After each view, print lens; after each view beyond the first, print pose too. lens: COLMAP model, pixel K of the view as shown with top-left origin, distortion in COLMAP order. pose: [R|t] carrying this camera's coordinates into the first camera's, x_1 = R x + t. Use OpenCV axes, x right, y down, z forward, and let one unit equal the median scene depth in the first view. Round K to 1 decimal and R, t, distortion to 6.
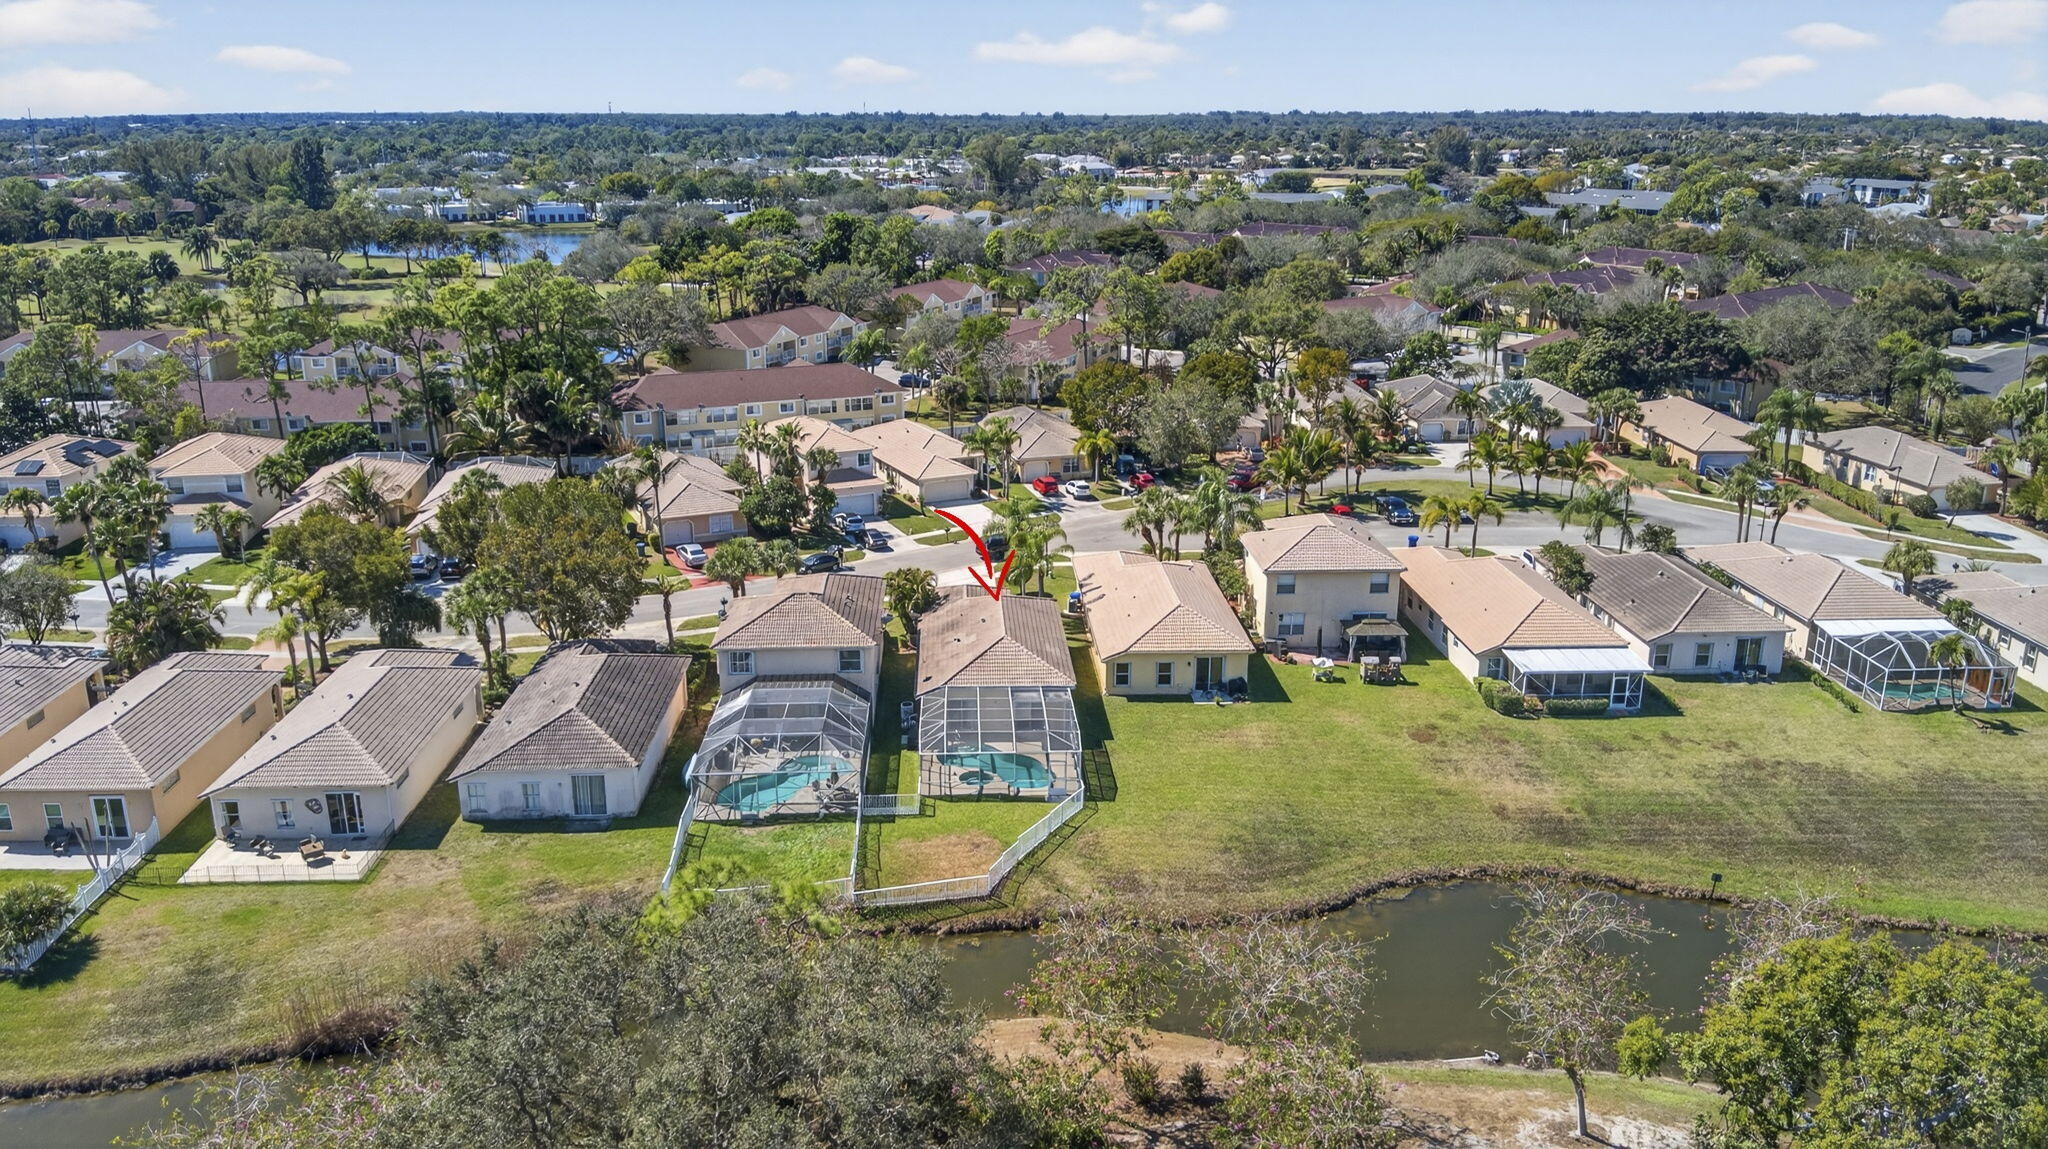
lens RADIAL K [[1474.8, 0, 989.8], [0, 1474.8, 612.6], [0, 0, 1]] dist [0.124174, -0.238715]
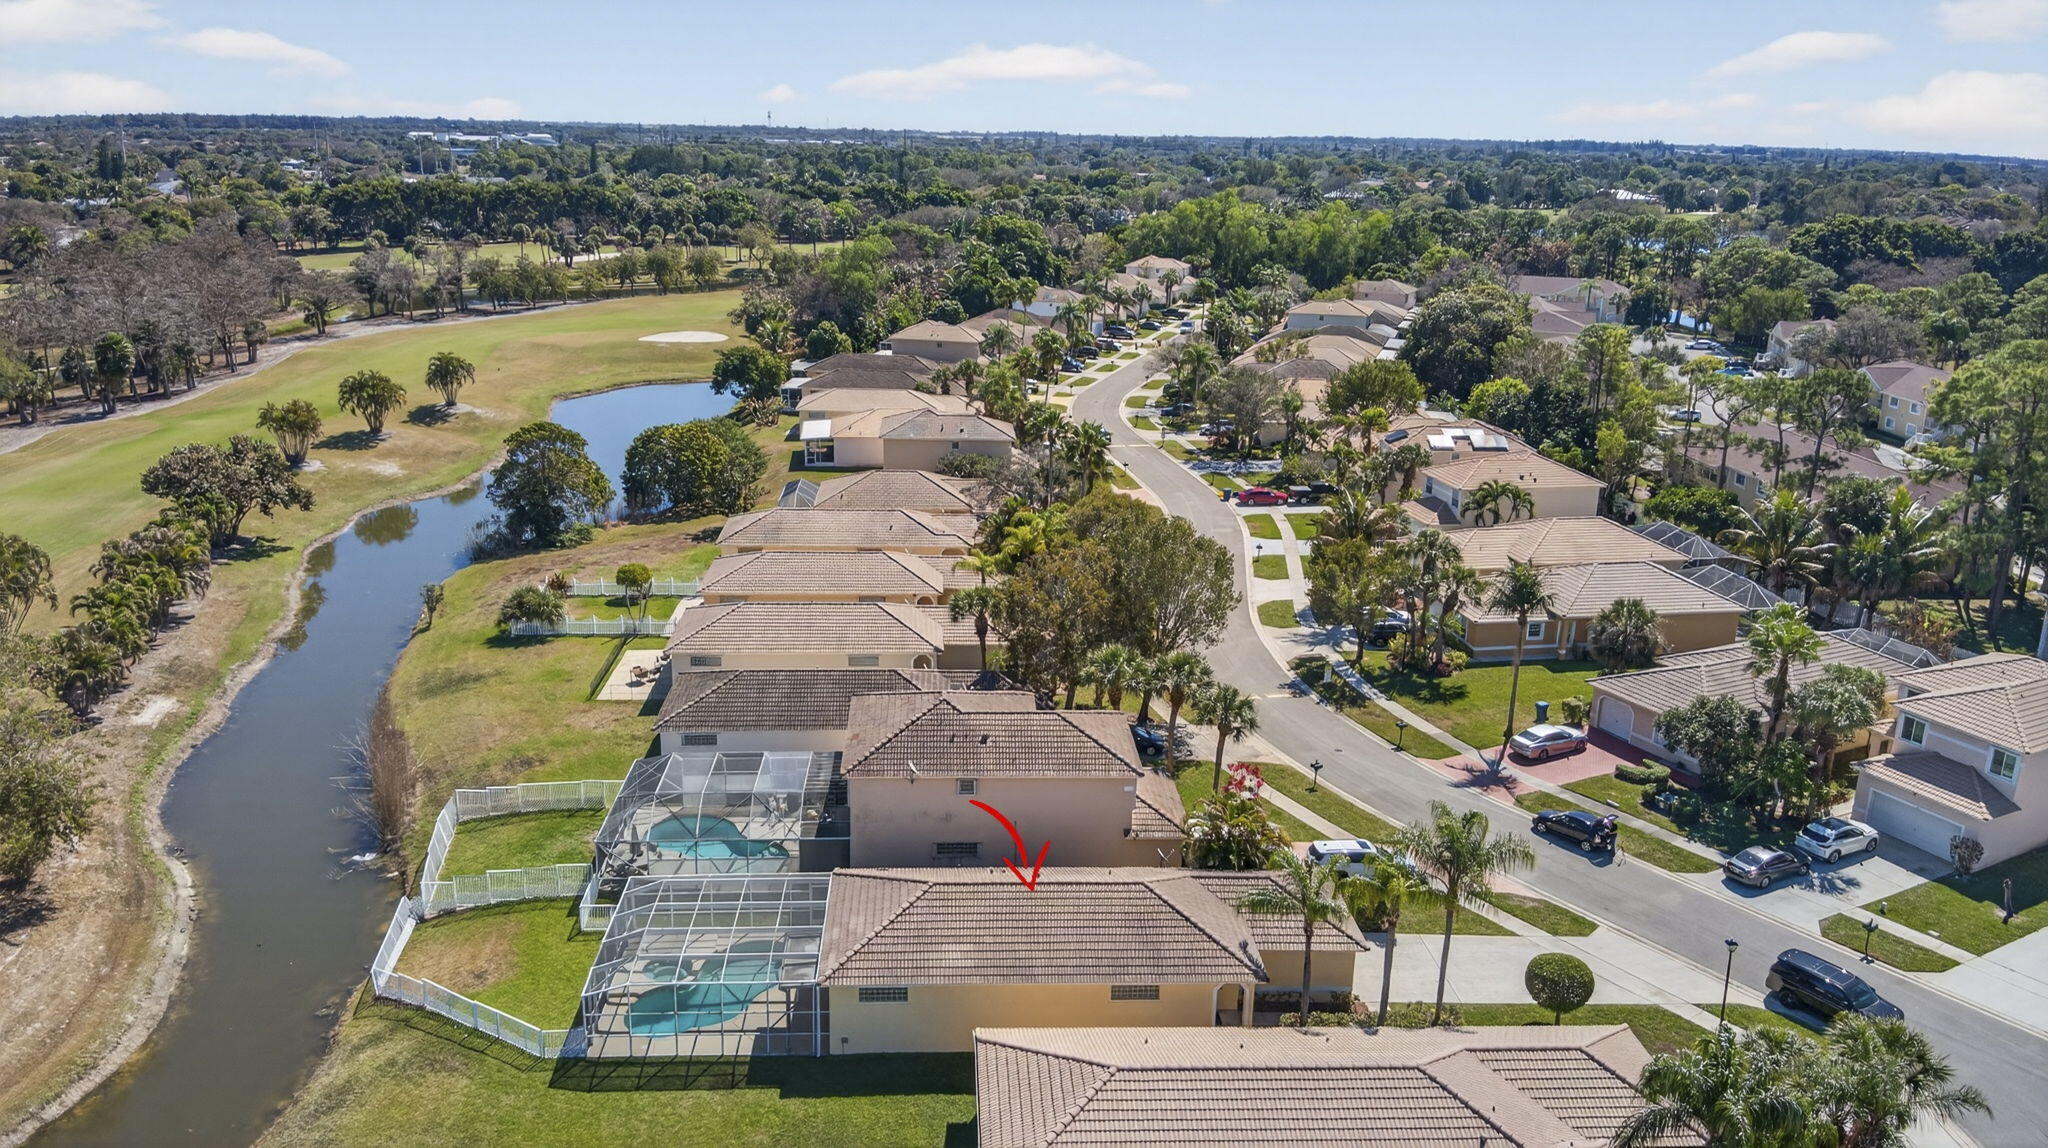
lens RADIAL K [[1488.2, 0, 1011.3], [0, 1488.2, 571.2], [0, 0, 1]] dist [0.132940, -0.250081]
pose [[0.020511, 0.288510, -0.957257, 0.568986], [-0.338722, 0.902841, 0.264852, -0.276812], [0.940663, 0.318812, 0.116243, 0.900779]]
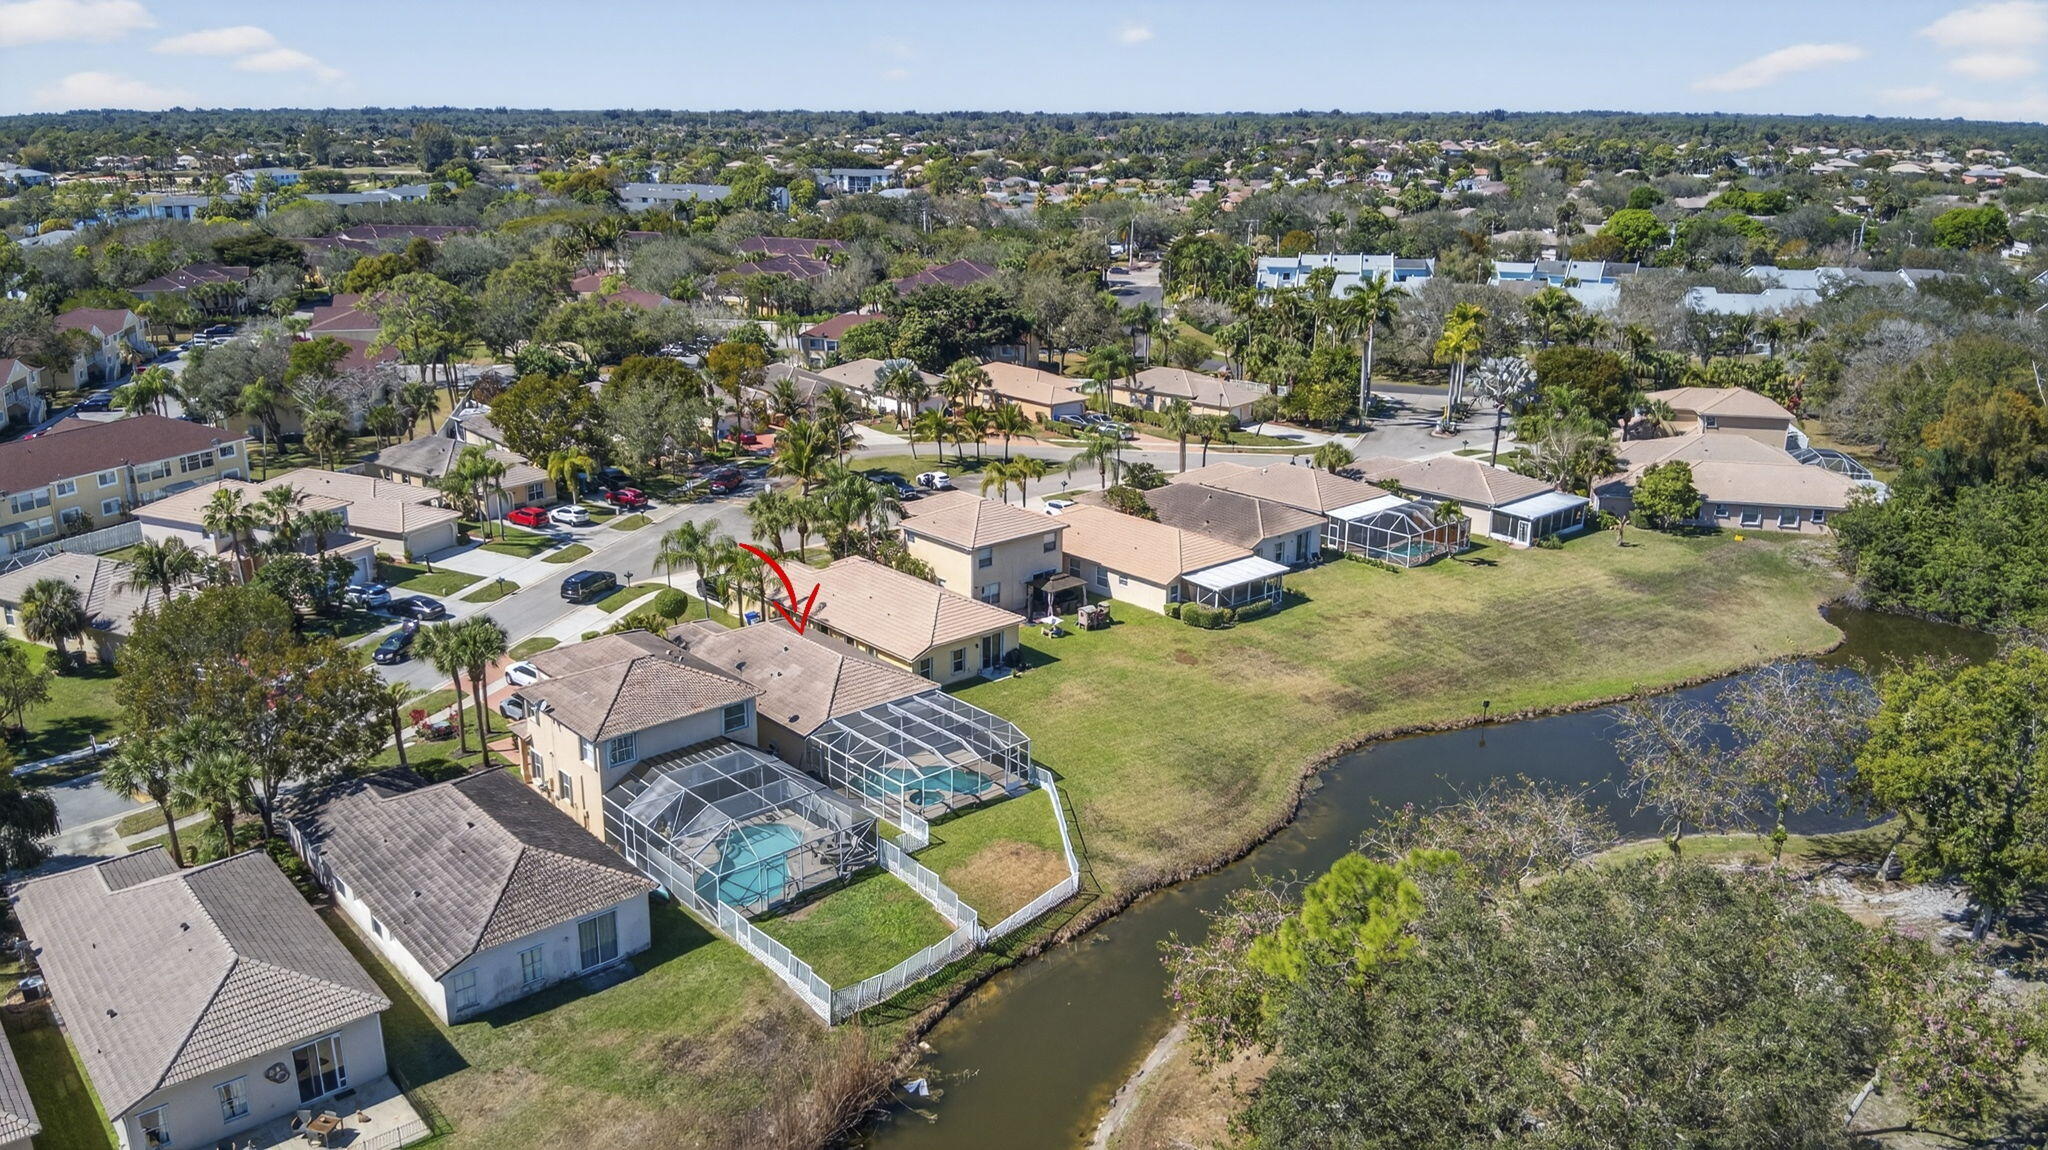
lens RADIAL K [[1488.2, 0, 1011.3], [0, 1488.2, 572.2], [0, 0, 1]] dist [0.132940, -0.250081]
pose [[0.772540, -0.181502, 0.608473, -0.474217], [0.197133, 0.979482, 0.041883, -0.054784], [-0.603590, 0.087594, 0.792469, 0.165082]]
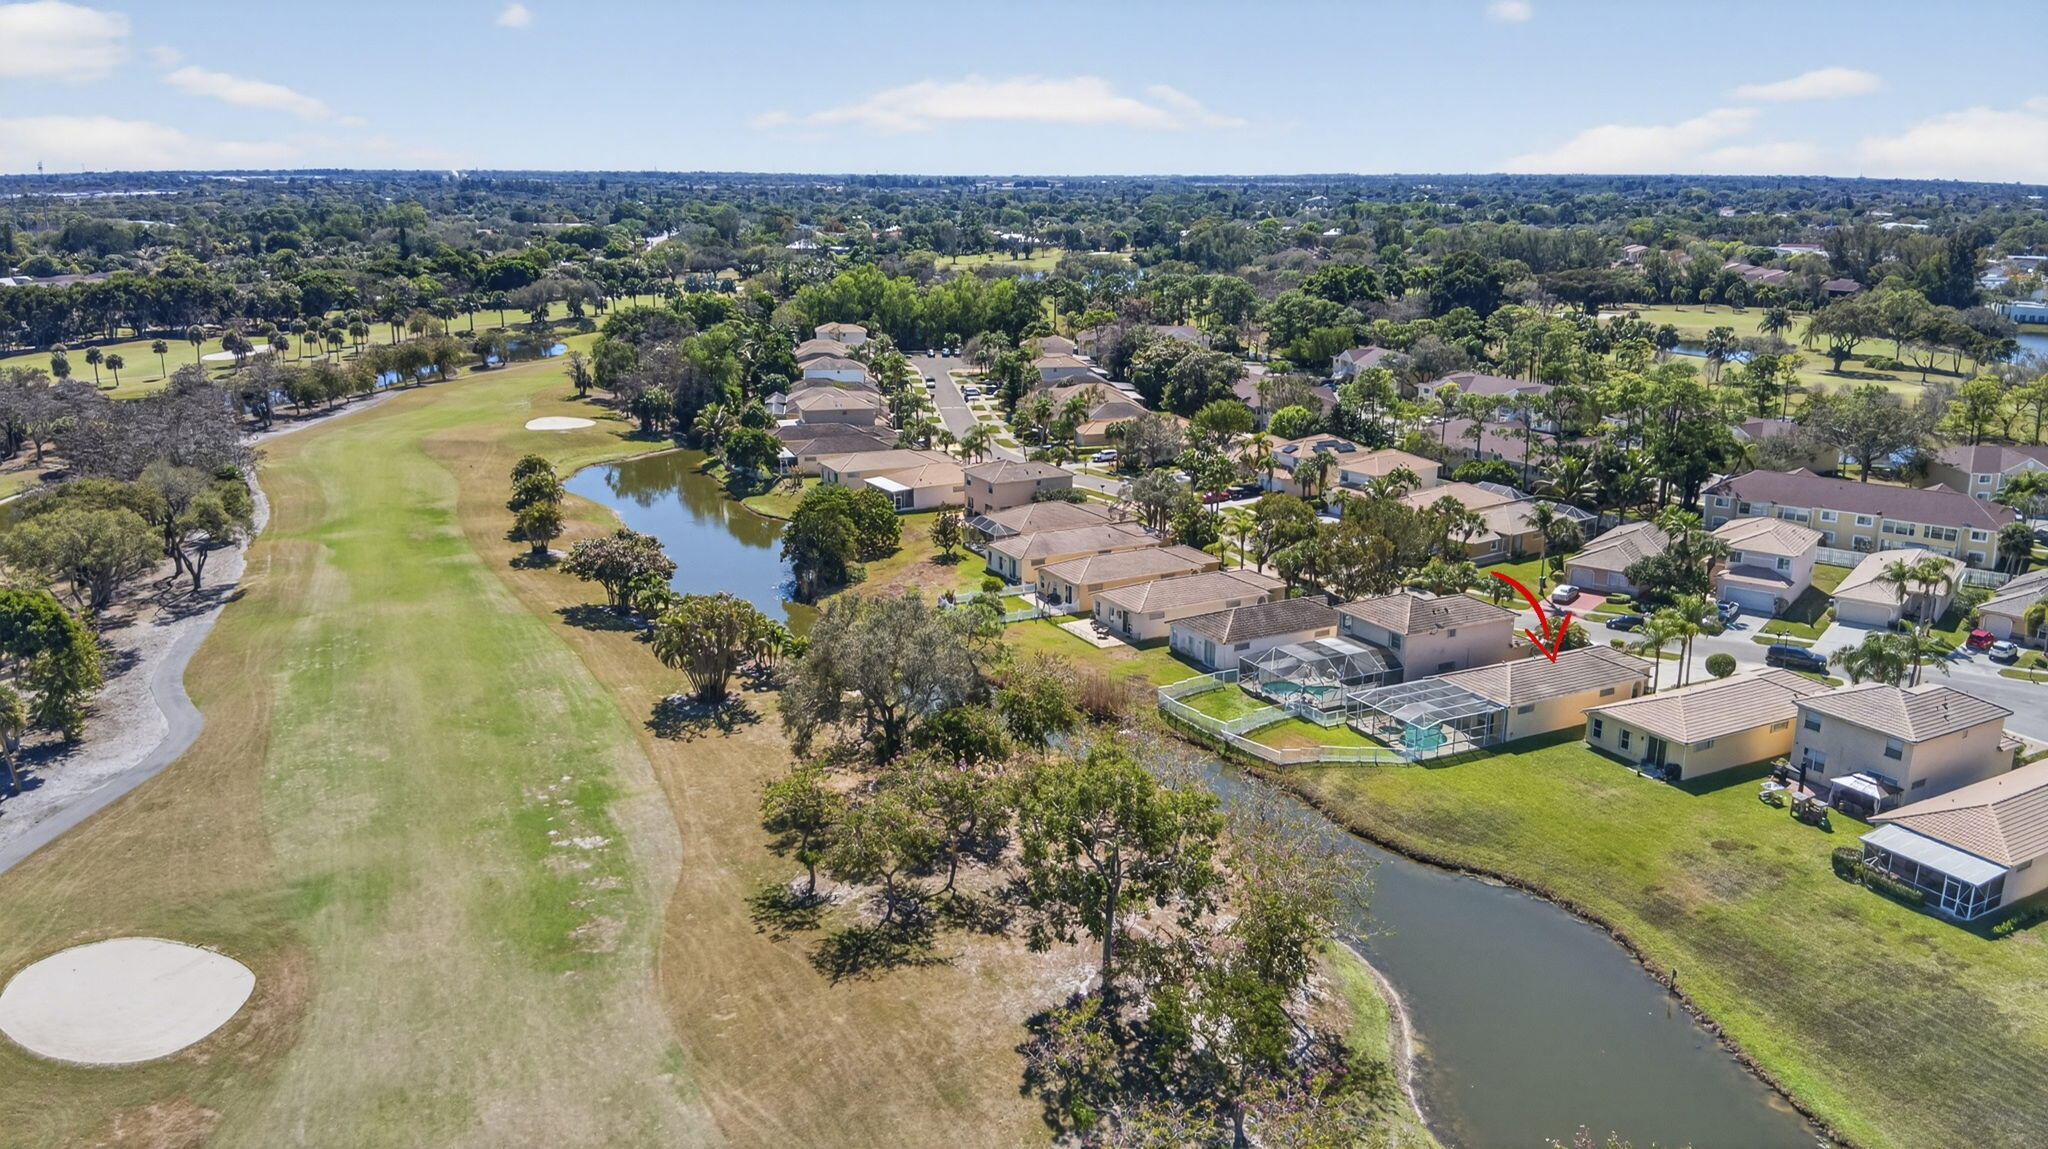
lens RADIAL K [[1488.2, 0, 1011.3], [0, 1488.2, 571.7], [0, 0, 1]] dist [0.132940, -0.250081]
pose [[0.447704, 0.239205, -0.861593, 0.954857], [-0.292666, 0.949682, 0.111585, -0.083122], [0.844931, 0.202202, 0.495183, -0.080108]]
